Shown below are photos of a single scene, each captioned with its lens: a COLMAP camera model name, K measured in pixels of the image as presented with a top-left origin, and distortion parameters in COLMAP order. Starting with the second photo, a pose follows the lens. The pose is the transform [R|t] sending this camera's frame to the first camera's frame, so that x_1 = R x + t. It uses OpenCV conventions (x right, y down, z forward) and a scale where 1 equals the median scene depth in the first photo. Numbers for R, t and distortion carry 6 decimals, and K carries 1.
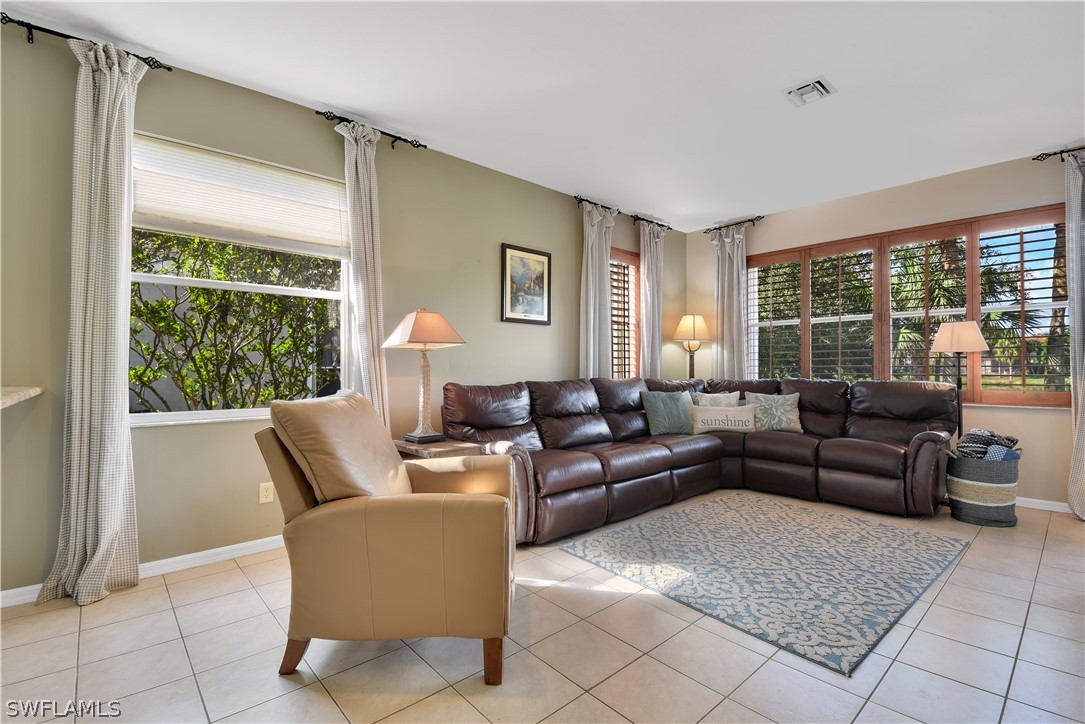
lens RADIAL K [[489.2, 0, 531.2], [0, 489.2, 358.1], [0, 0, 1]] dist [0.010453, -0.014316]
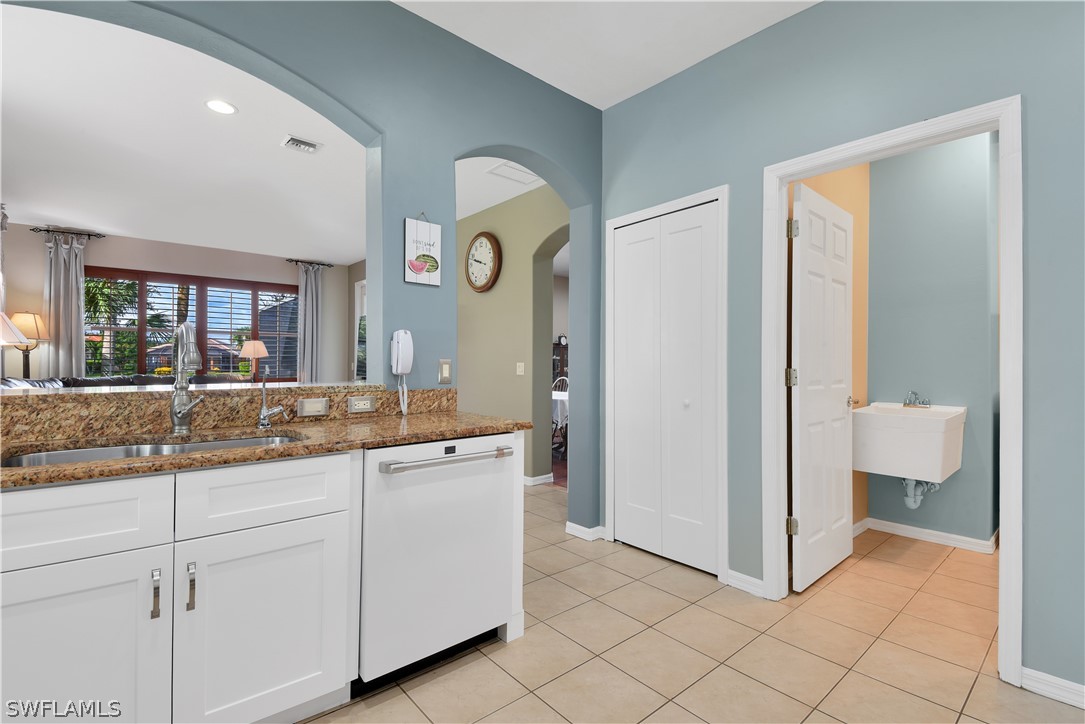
lens RADIAL K [[489.2, 0, 550.4], [0, 489.2, 362.7], [0, 0, 1]] dist [0.010453, -0.014316]
pose [[-0.021647, 0.005101, 0.999753, -0.792621], [-0.021684, 0.999749, -0.005571, -0.007601], [-0.999530, -0.021800, -0.021531, -0.033626]]
